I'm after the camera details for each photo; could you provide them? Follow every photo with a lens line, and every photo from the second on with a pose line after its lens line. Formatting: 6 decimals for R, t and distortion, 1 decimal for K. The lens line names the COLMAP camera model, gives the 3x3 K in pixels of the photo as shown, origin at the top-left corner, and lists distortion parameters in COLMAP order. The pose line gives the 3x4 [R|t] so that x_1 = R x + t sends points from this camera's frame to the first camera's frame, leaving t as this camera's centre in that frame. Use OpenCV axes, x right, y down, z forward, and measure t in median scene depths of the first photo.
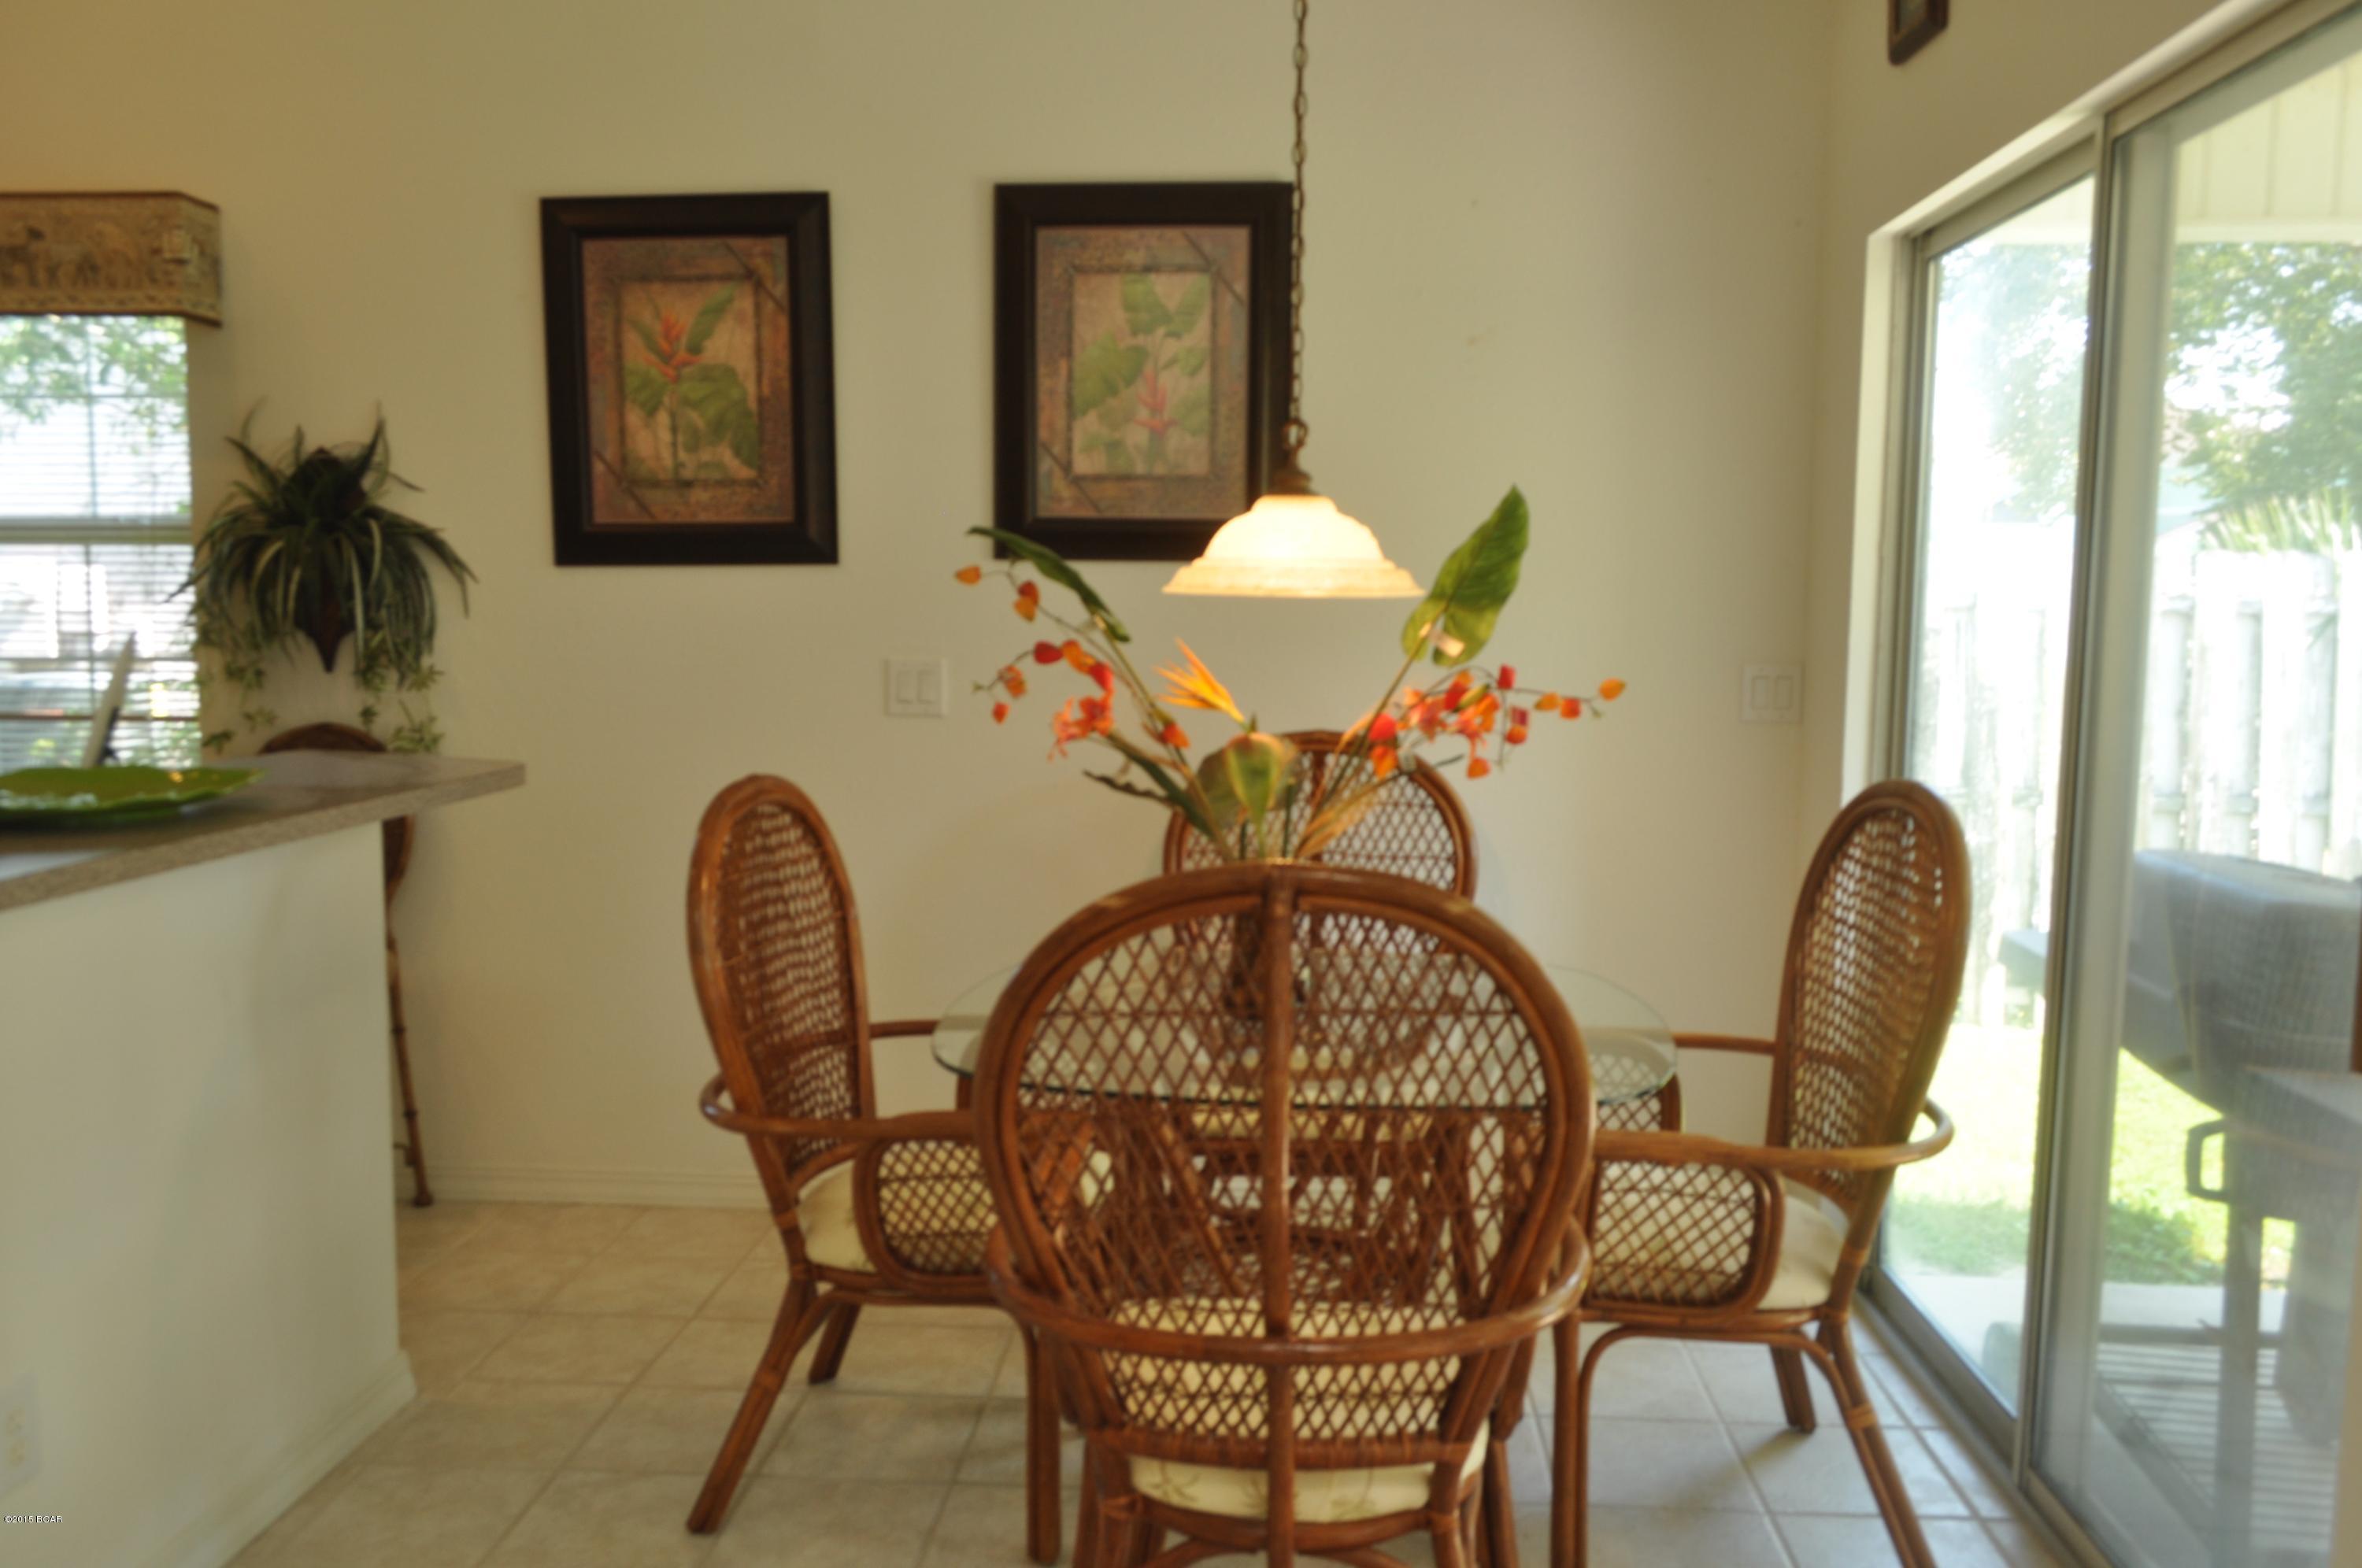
lens RADIAL K [[1861.8, 0, 1184.7], [0, 1861.8, 803.9], [0, 0, 1]] dist [-0.020773, 0.010886]
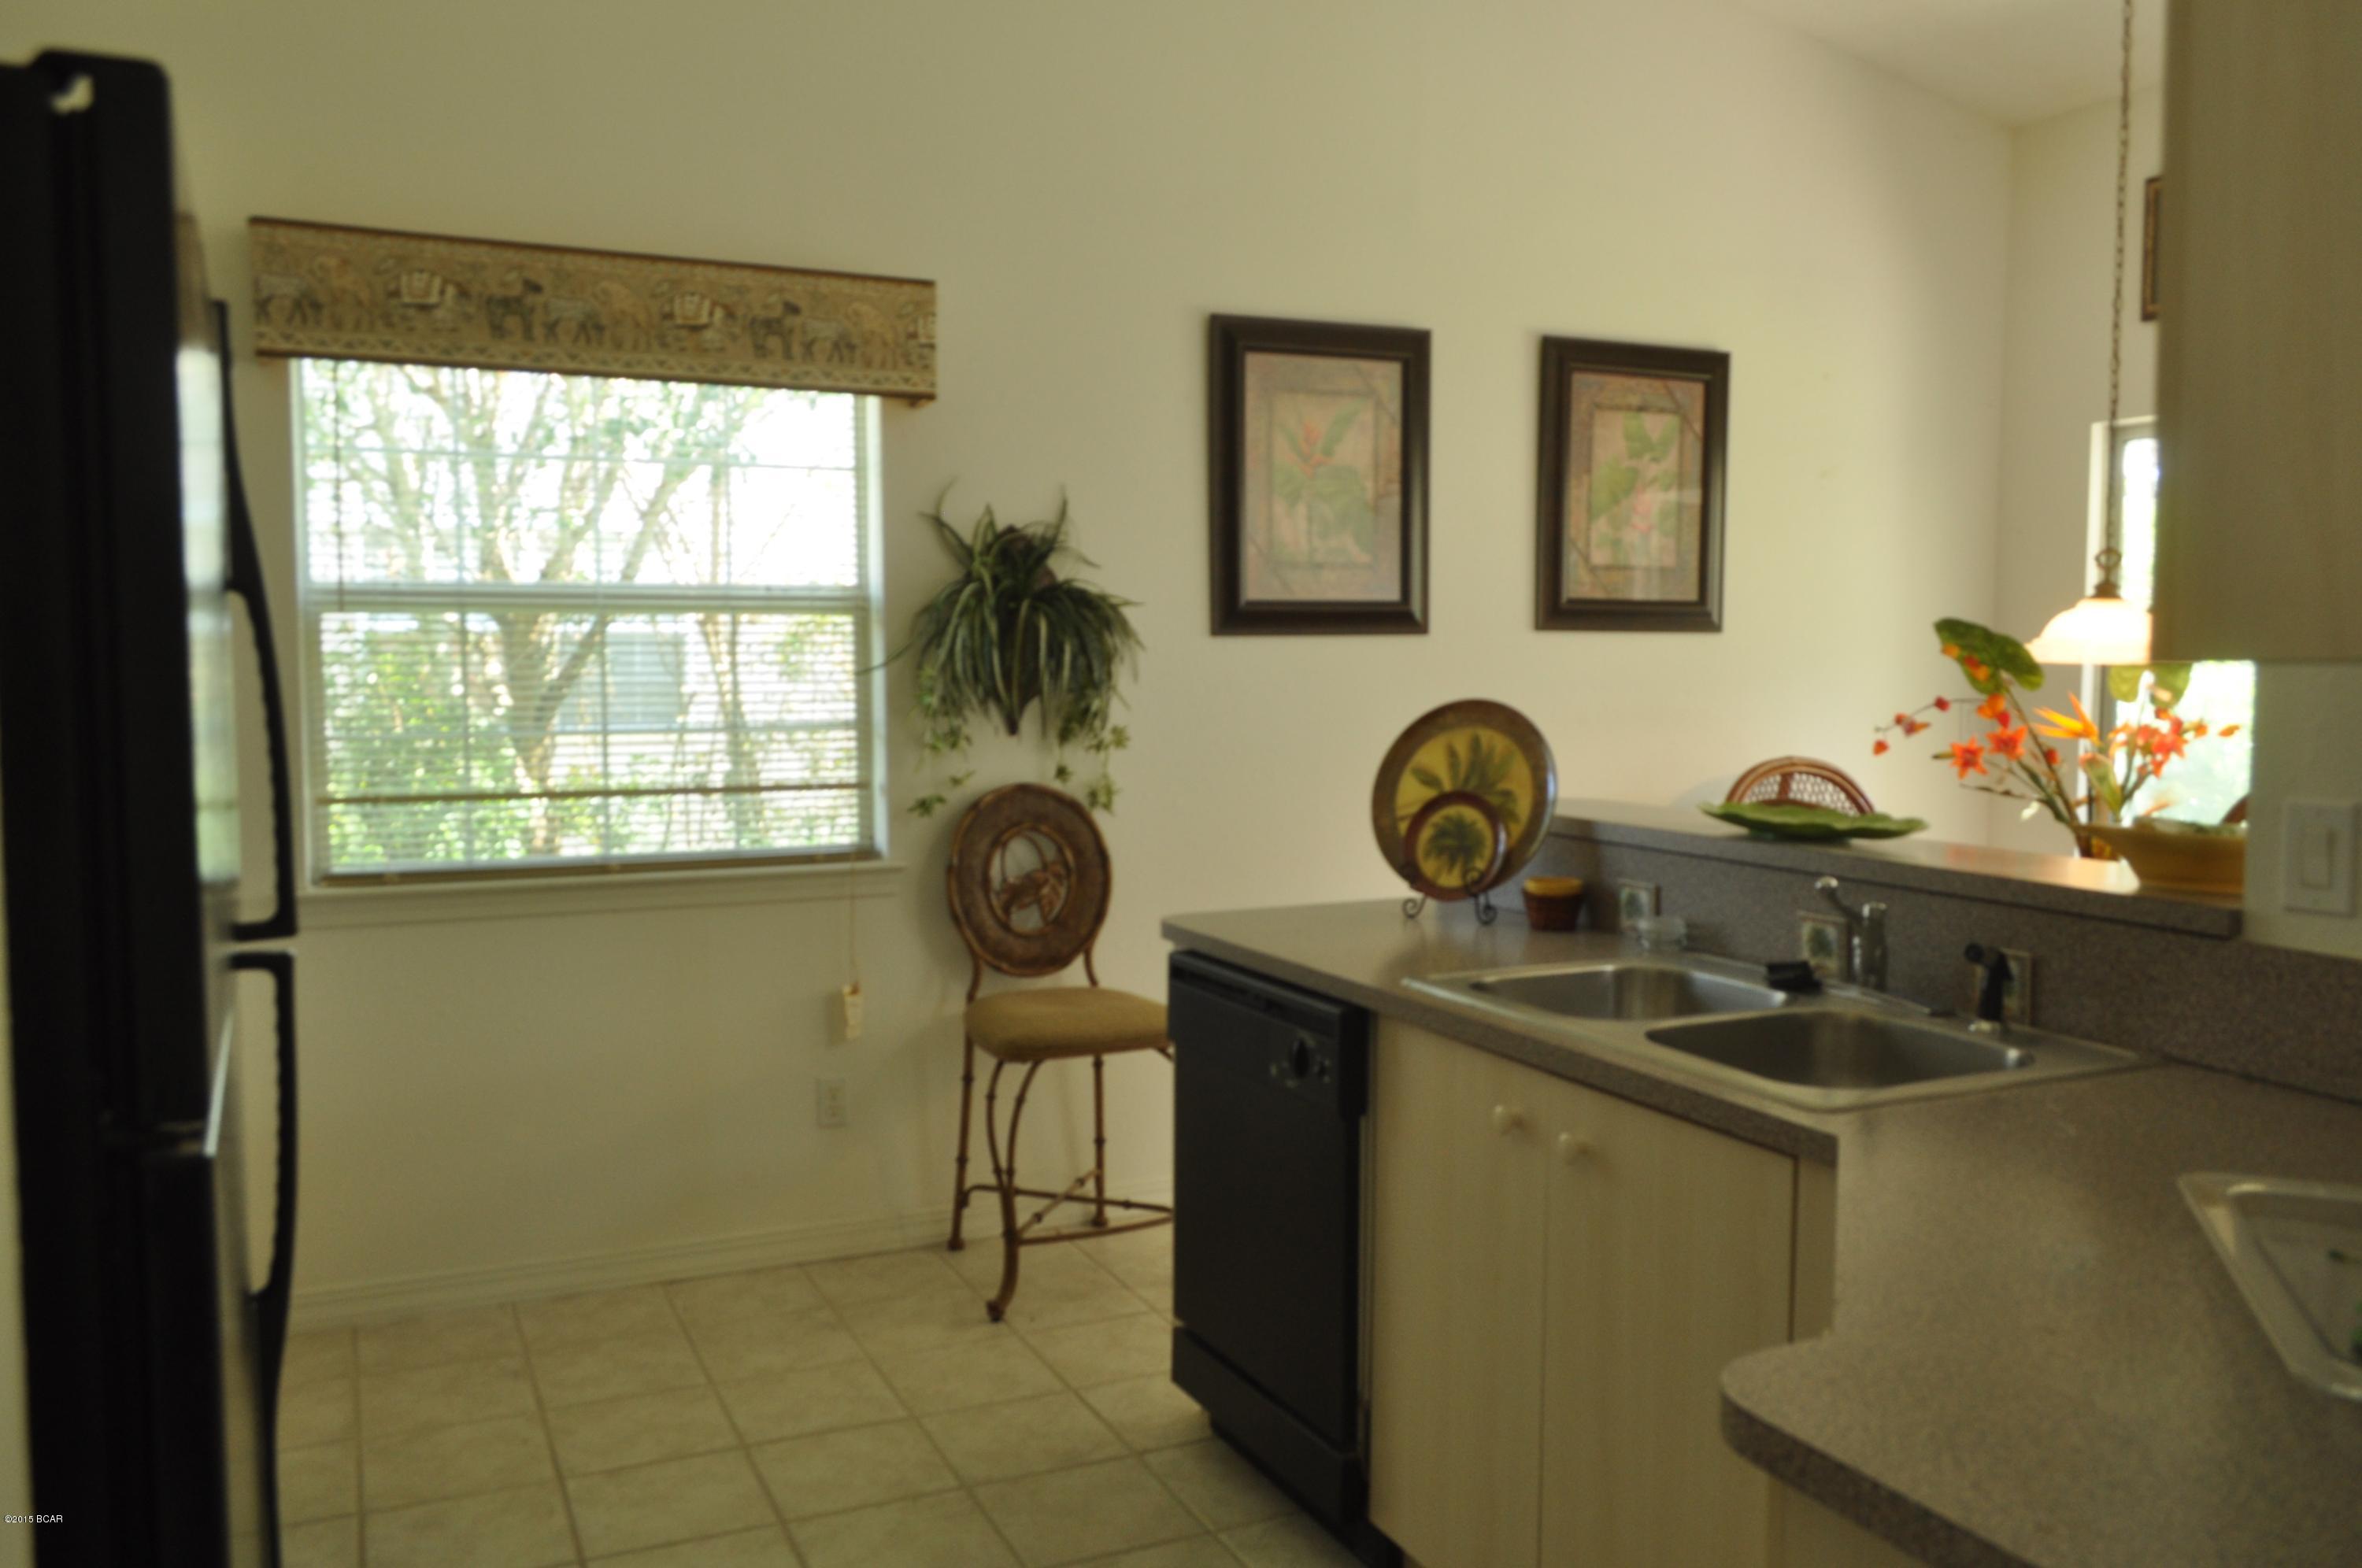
lens RADIAL K [[1861.8, 0, 1162.0], [0, 1861.8, 776.2], [0, 0, 1]] dist [-0.020773, 0.010886]
pose [[0.879695, -0.037550, 0.474054, -0.925453], [0.056131, 0.998108, -0.025101, -0.016988], [-0.472215, 0.048690, 0.880138, 0.025024]]
